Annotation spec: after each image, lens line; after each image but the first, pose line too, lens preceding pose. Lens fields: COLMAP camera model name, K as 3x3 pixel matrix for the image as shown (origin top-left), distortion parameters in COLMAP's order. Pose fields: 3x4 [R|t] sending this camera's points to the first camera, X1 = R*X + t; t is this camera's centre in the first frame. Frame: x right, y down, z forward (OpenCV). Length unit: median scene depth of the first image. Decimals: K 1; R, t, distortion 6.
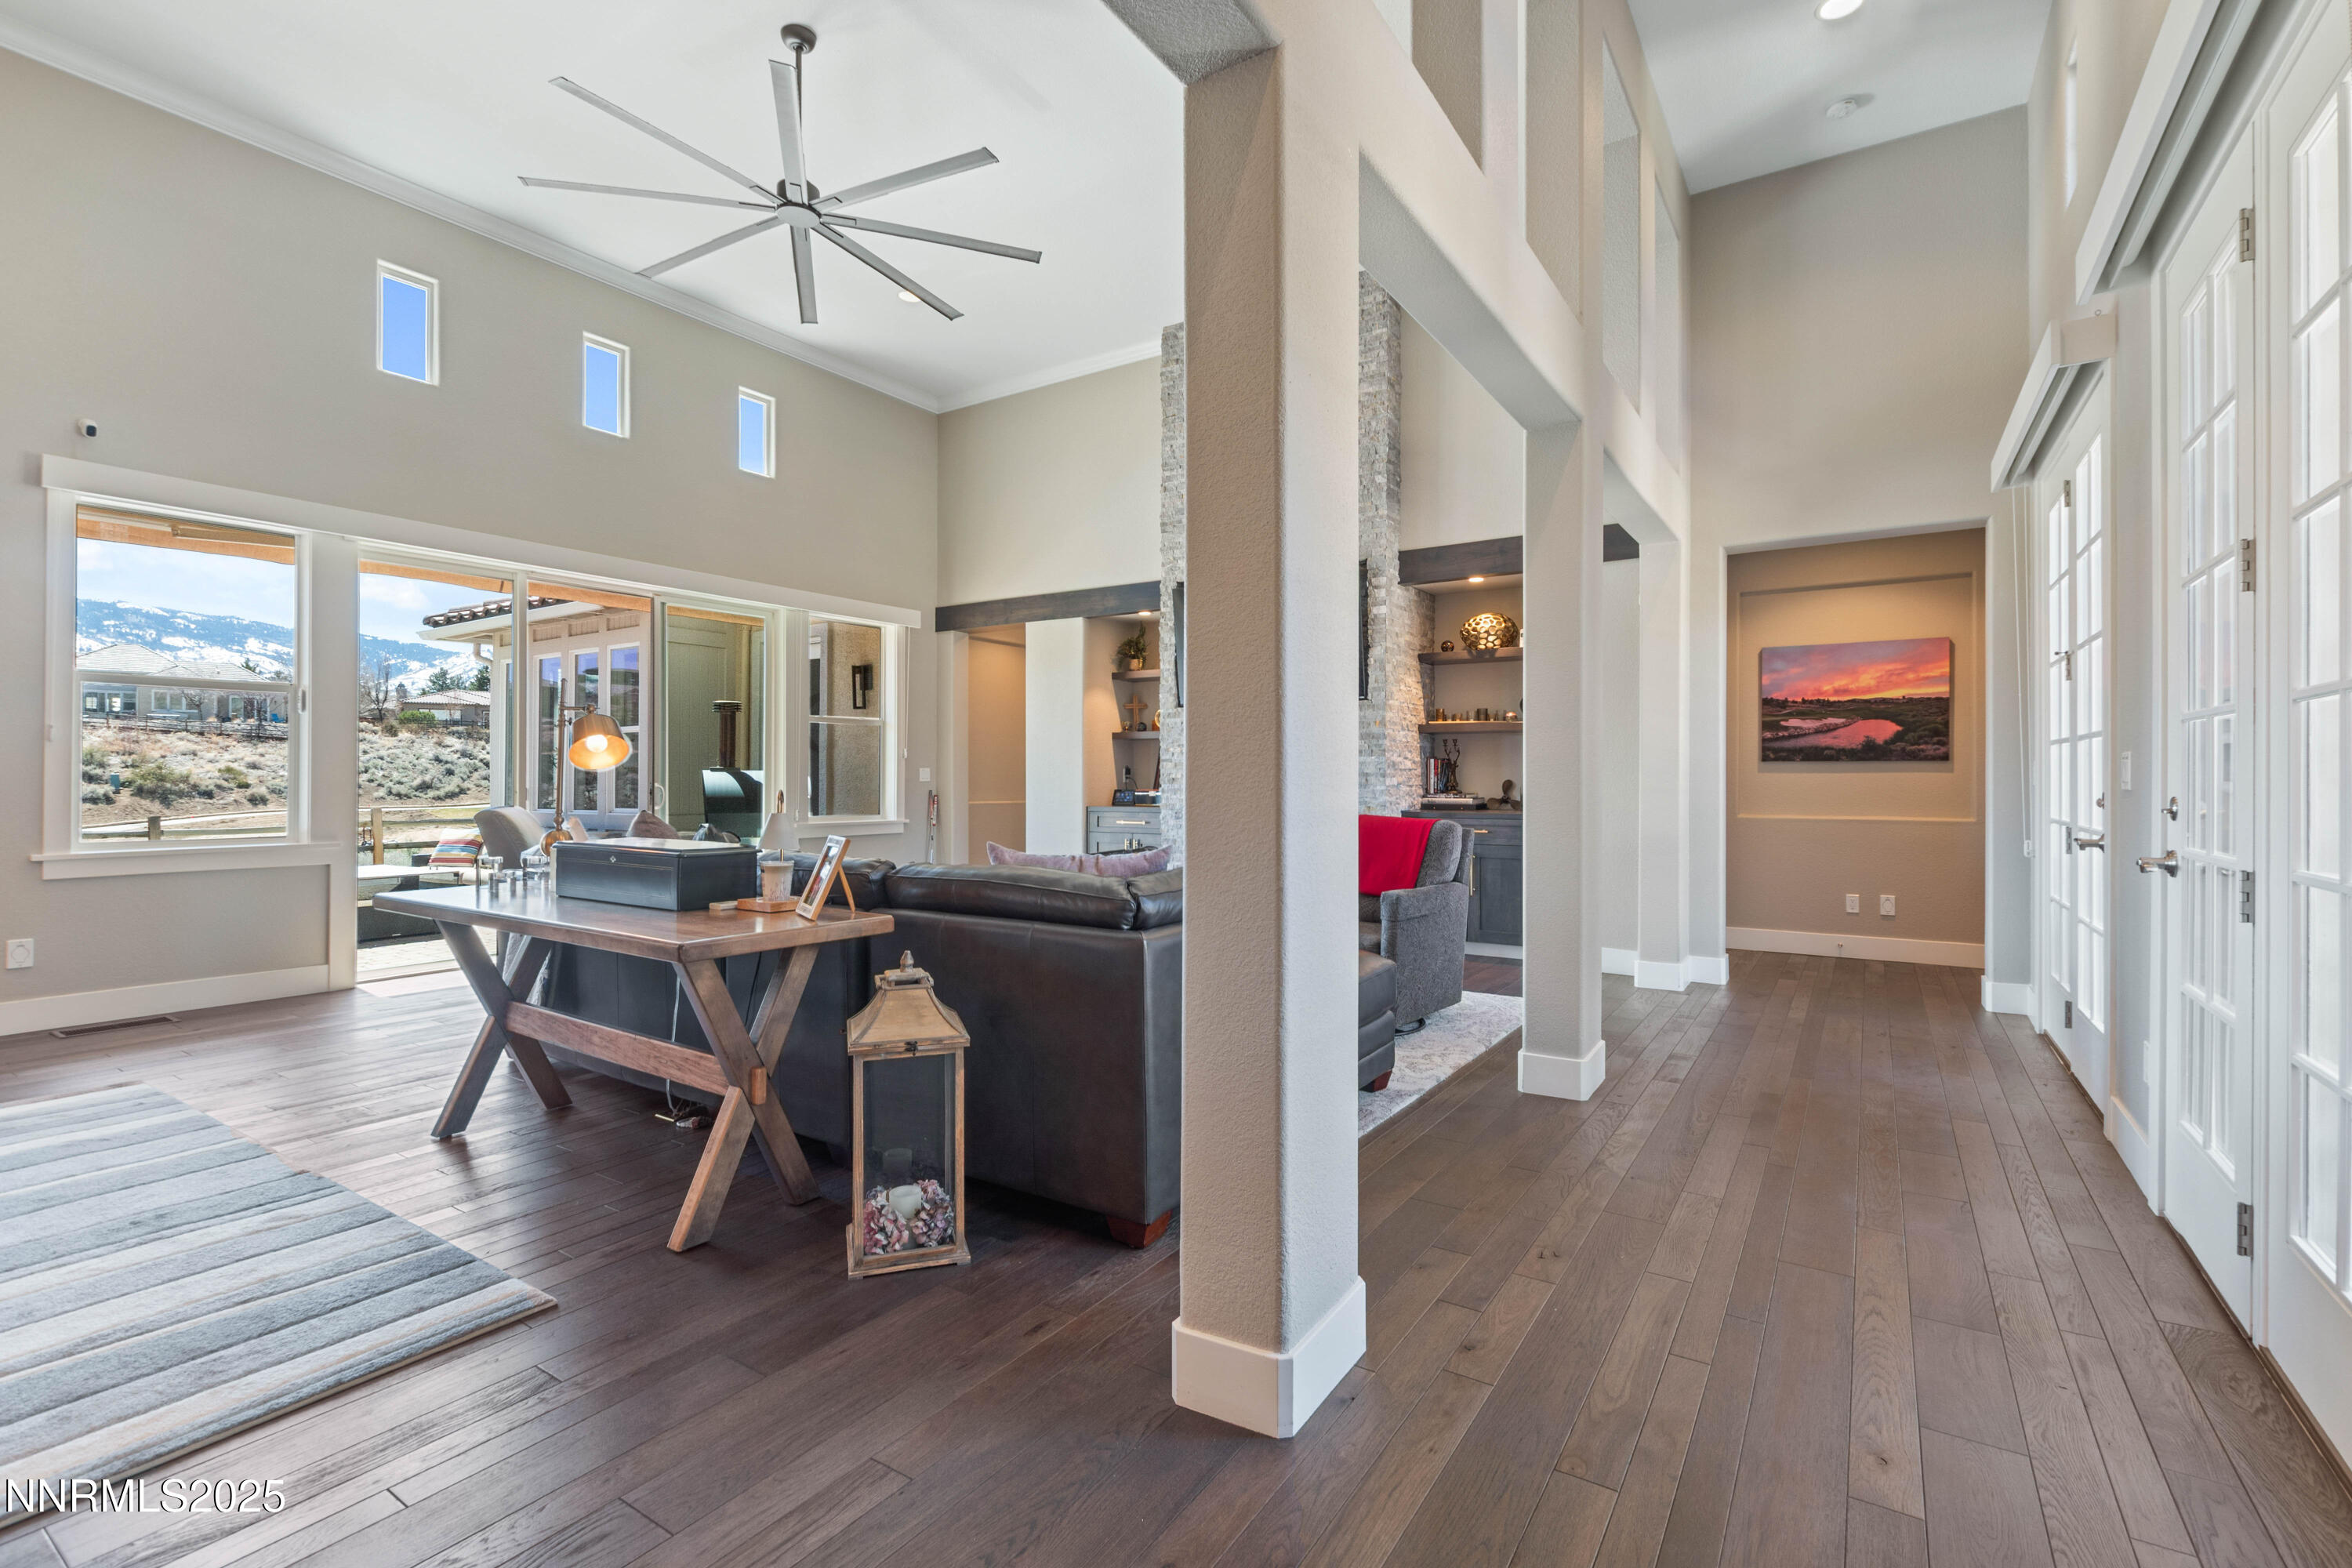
lens RADIAL K [[1067.3, 0, 1186.2], [0, 1067.3, 765.8], [0, 0, 1]] dist [-0.003052, -0.000524]
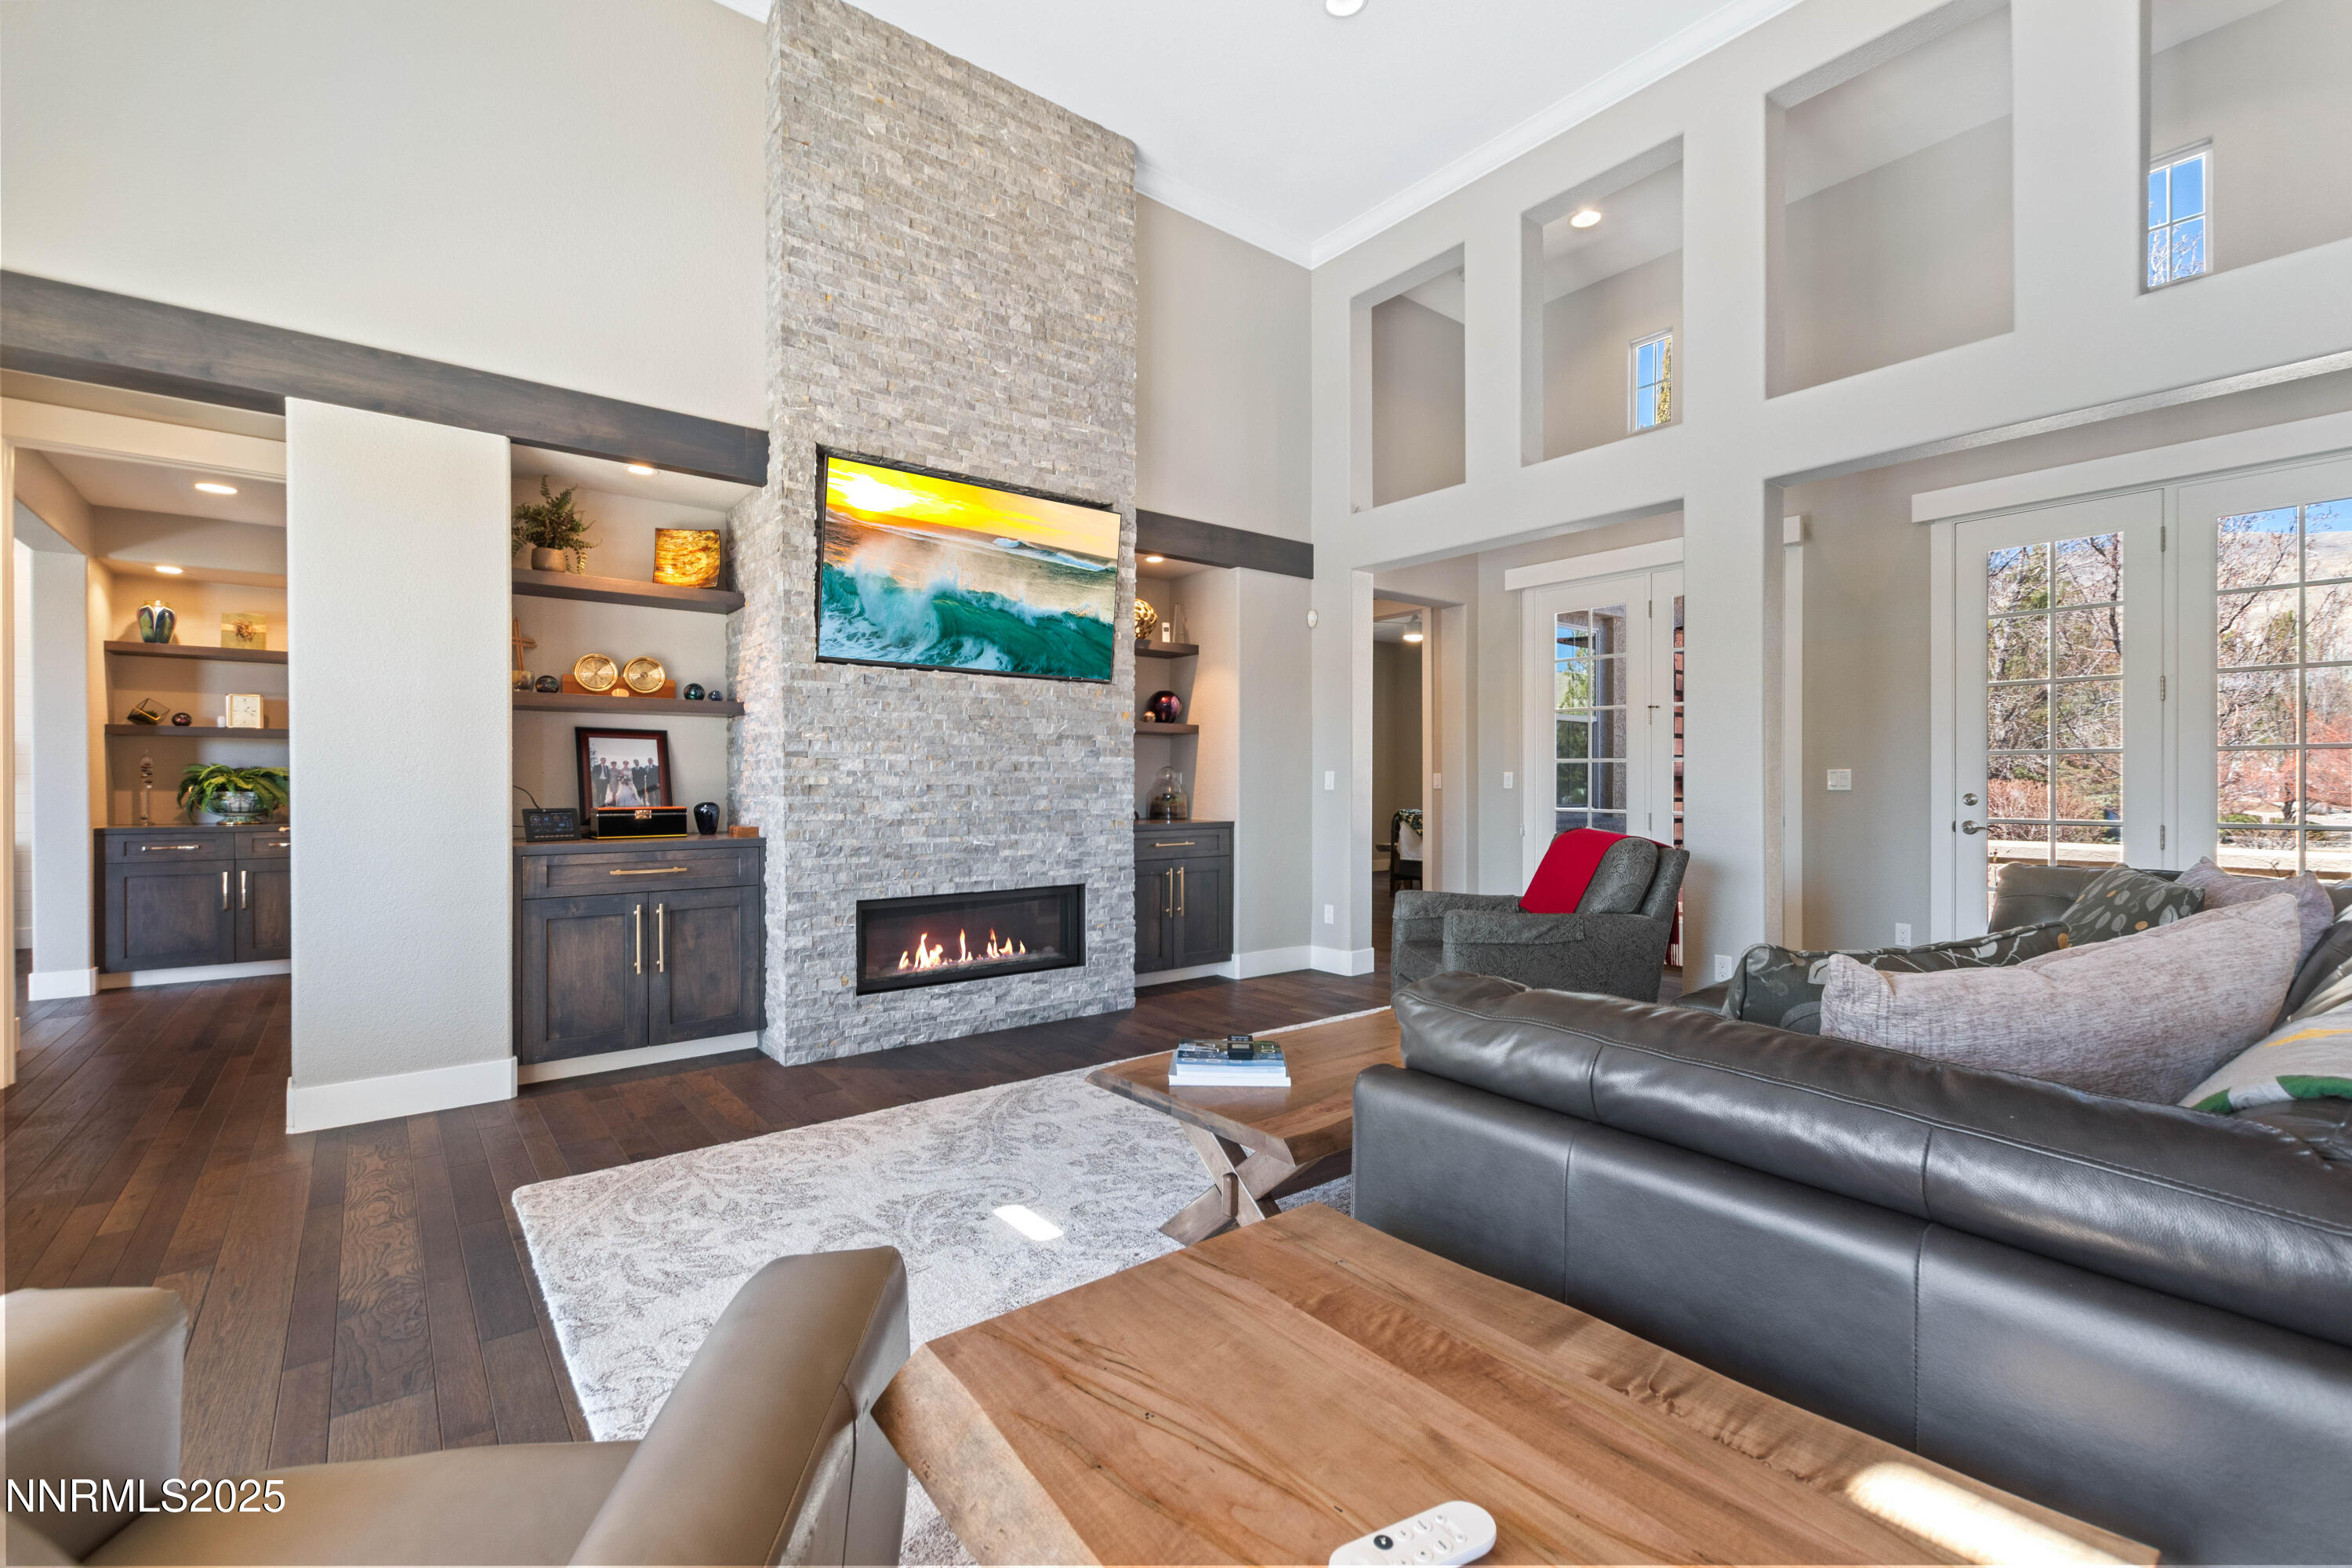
lens RADIAL K [[1008.6, 0, 1185.4], [0, 1008.6, 788.8], [0, 0, 1]] dist [0.006102, -0.000522]
pose [[0.314010, -0.005695, 0.949403, -0.483875], [-0.009972, 0.999907, 0.009296, 0.006719], [-0.949367, -0.012387, 0.313924, 0.668938]]
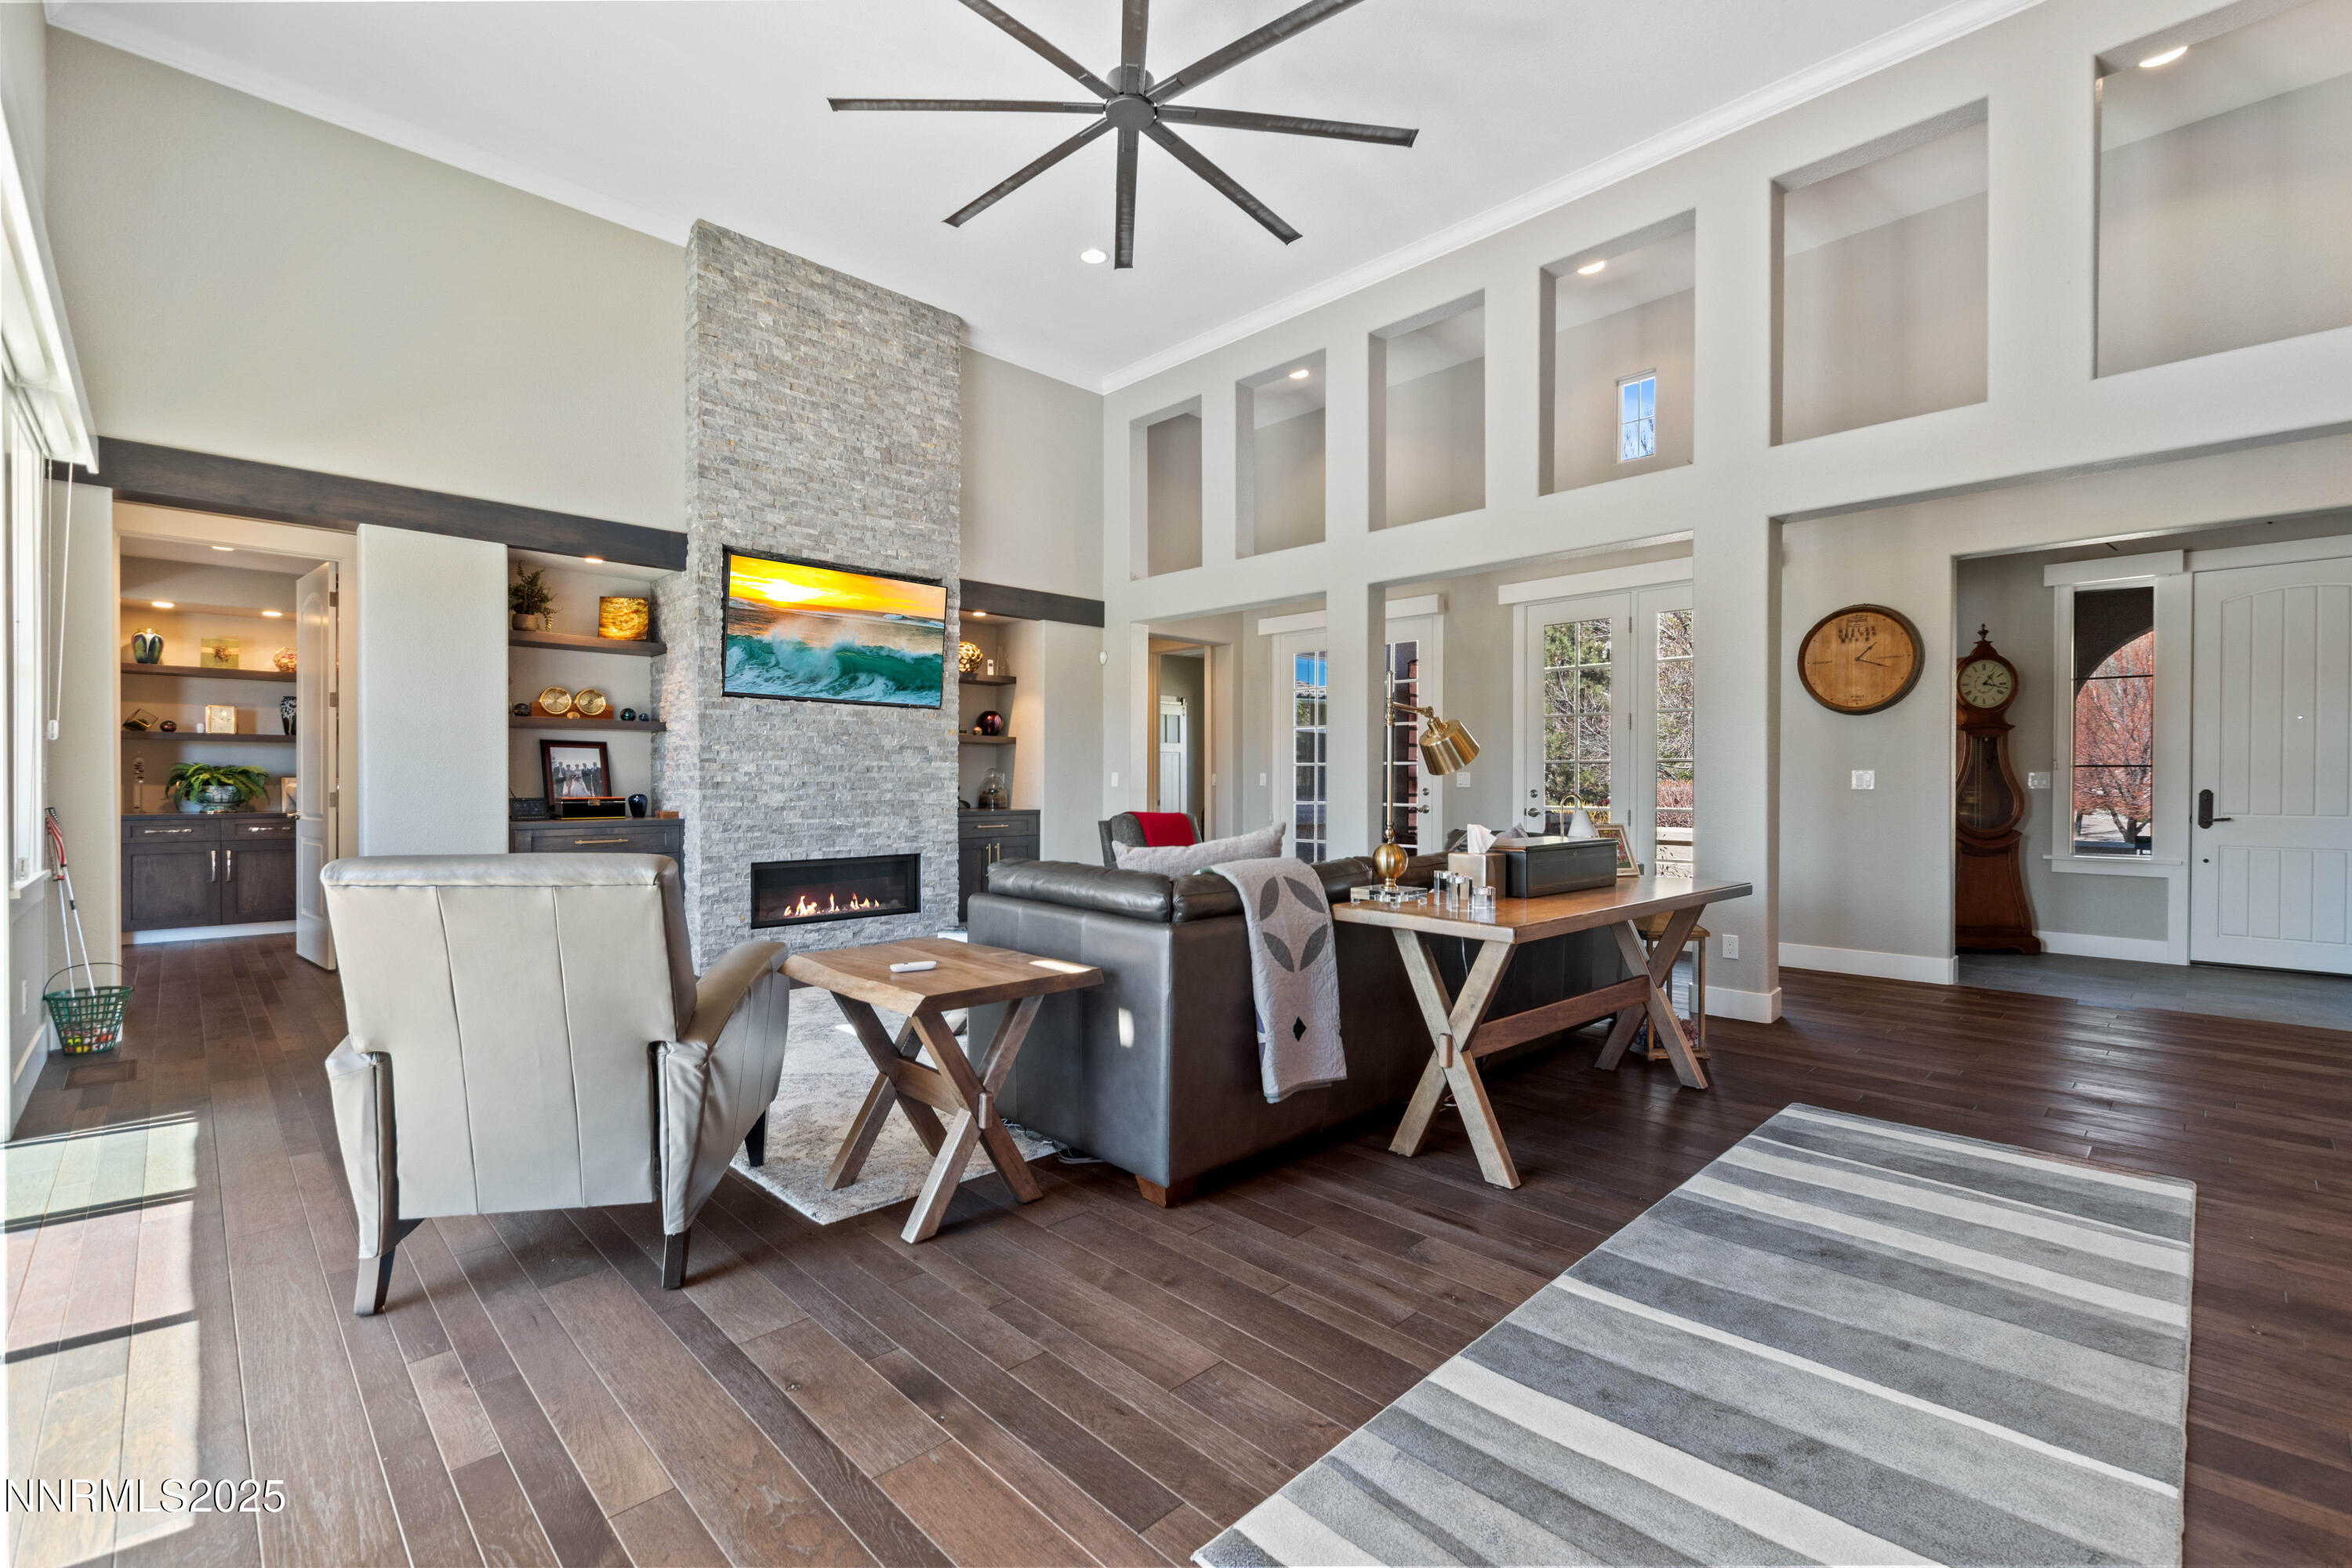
lens RADIAL K [[1008.6, 0, 1185.4], [0, 1008.6, 788.8], [0, 0, 1]] dist [0.006102, -0.000522]
pose [[0.210157, -0.007796, 0.977637, -0.730152], [-0.013252, 0.999854, 0.010822, 0.003659], [-0.977578, -0.015230, 0.210023, 0.506344]]
